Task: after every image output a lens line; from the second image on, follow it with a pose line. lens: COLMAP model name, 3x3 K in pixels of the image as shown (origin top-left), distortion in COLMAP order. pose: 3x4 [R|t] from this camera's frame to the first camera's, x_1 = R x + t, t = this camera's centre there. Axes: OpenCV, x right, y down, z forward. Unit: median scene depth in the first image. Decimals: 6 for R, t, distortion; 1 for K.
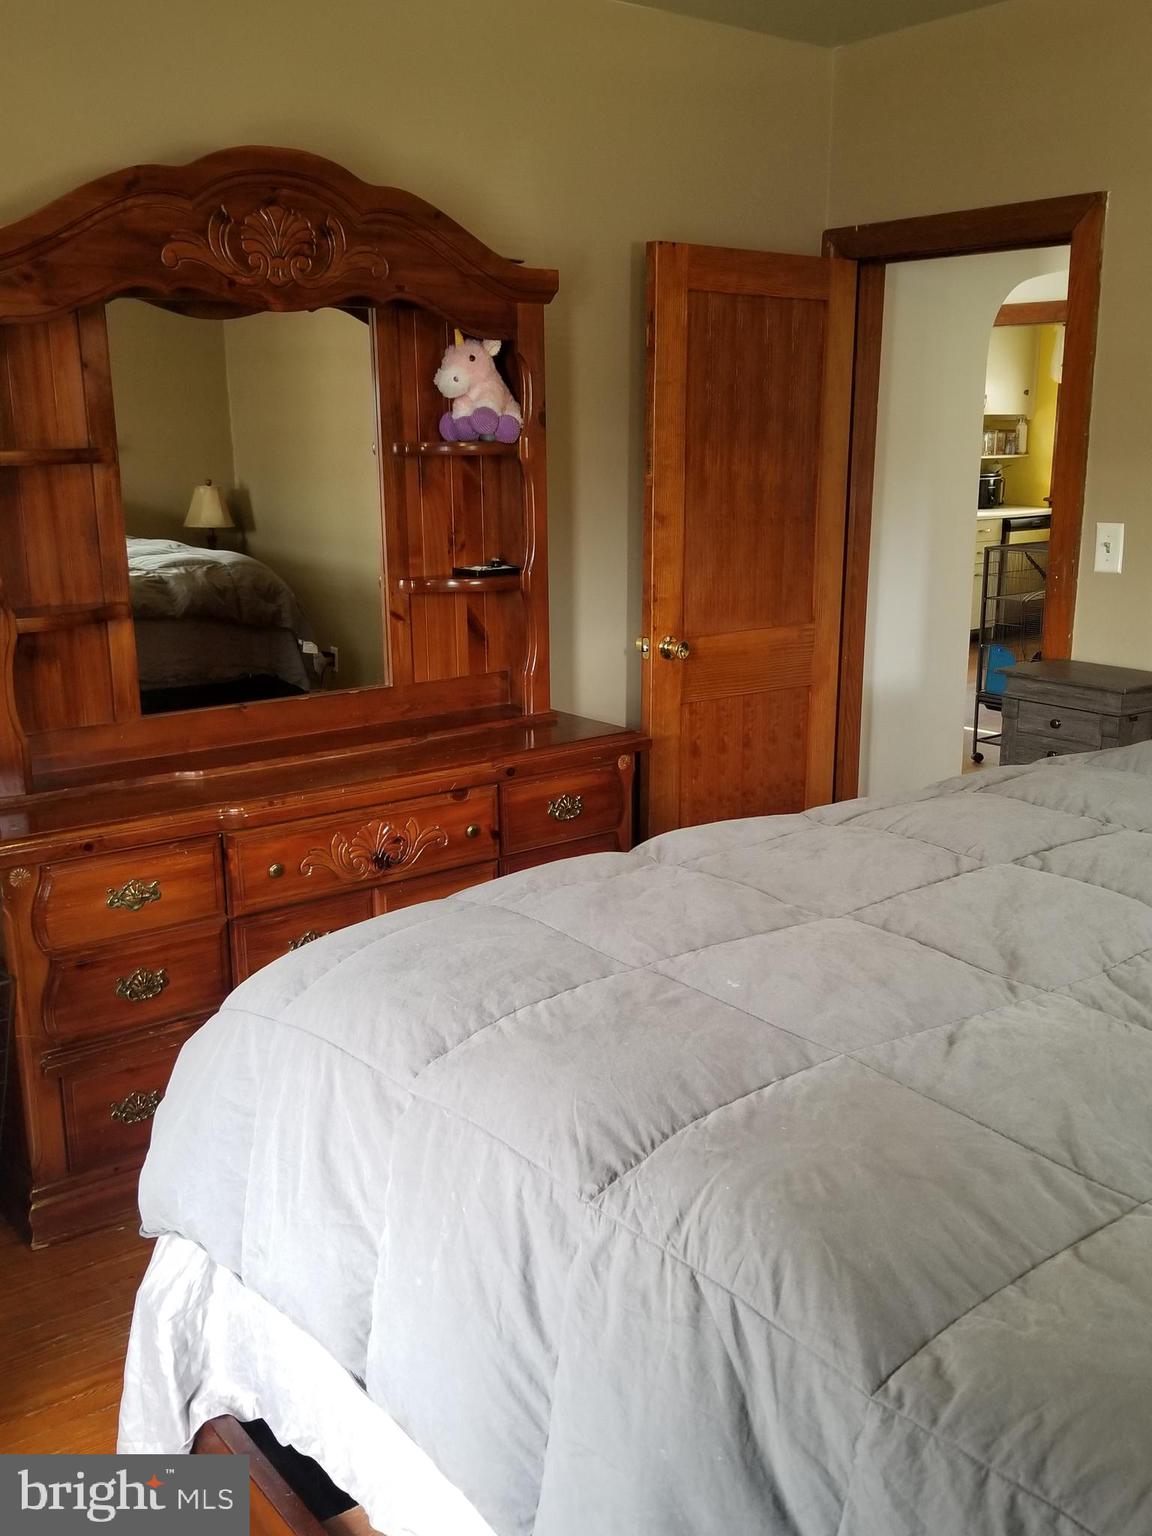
lens RADIAL K [[1444.6, 0, 576.0], [0, 1444.6, 768.0], [0, 0, 1]] dist [0.122718, -0.250000]
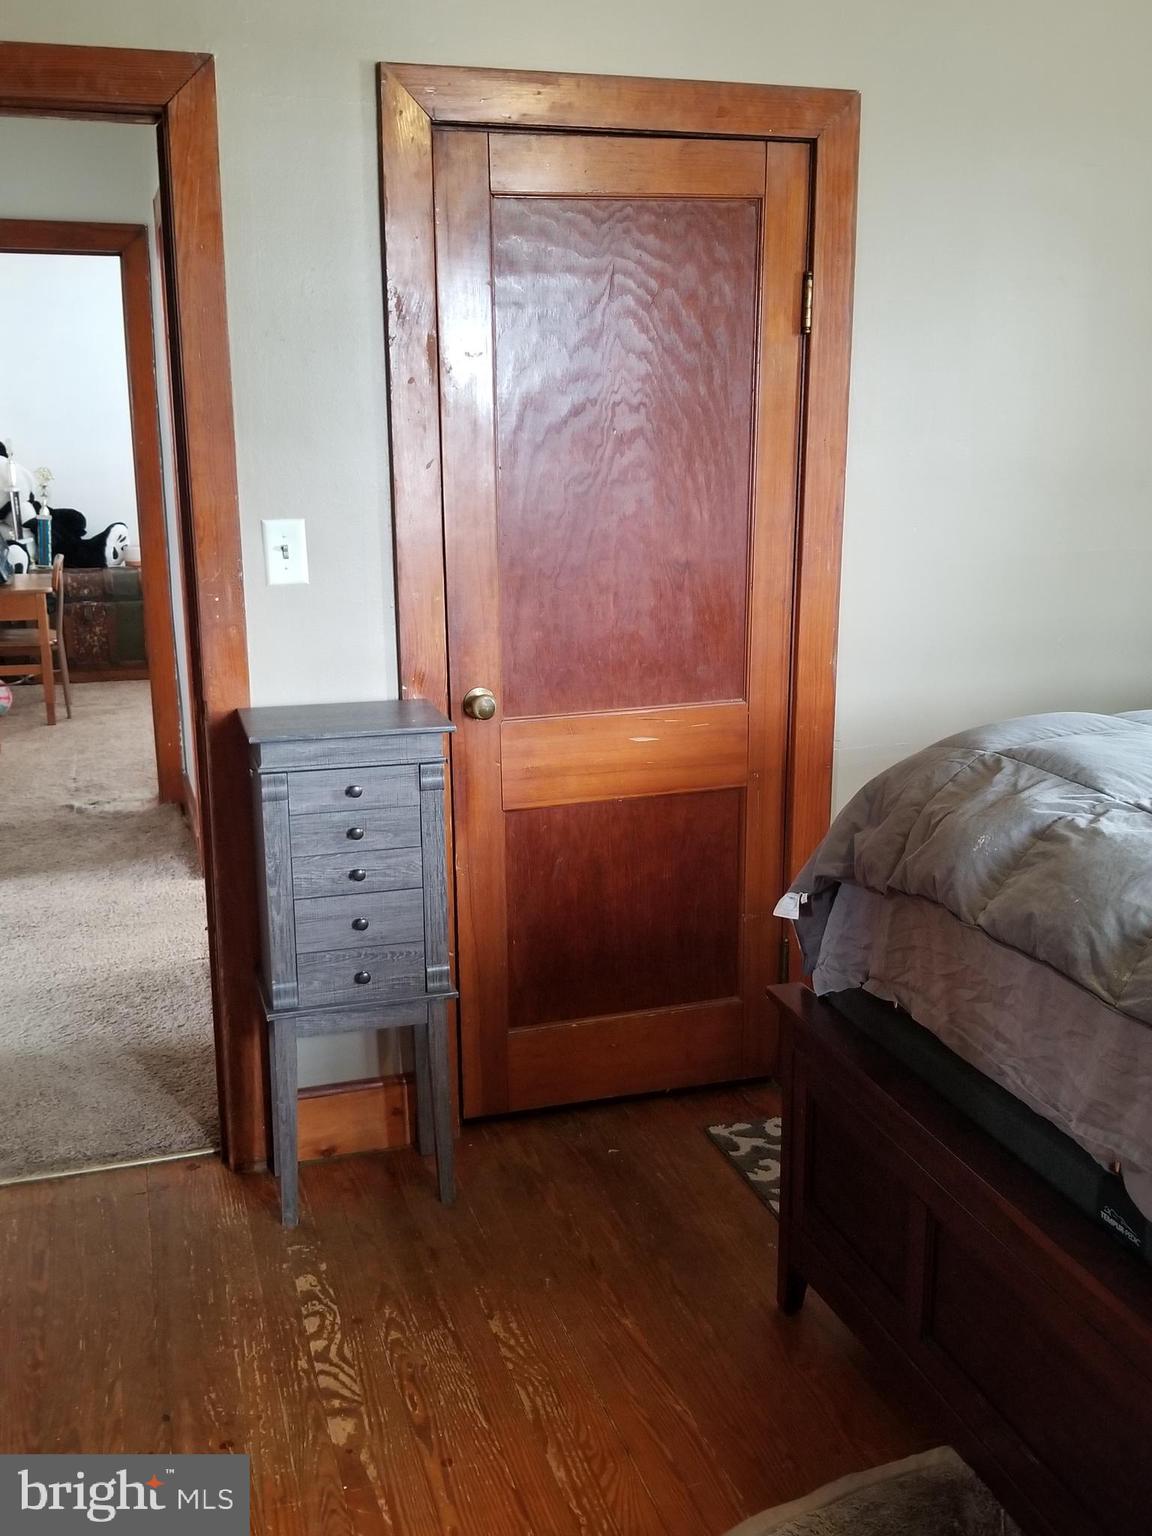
lens RADIAL K [[1444.6, 0, 576.0], [0, 1444.6, 768.0], [0, 0, 1]] dist [0.122718, -0.250000]
pose [[0.374009, -0.225611, 0.899565, -0.281020], [0.213706, 0.964822, 0.153126, -0.126443], [-0.902467, 0.134972, 0.409067, 0.576486]]
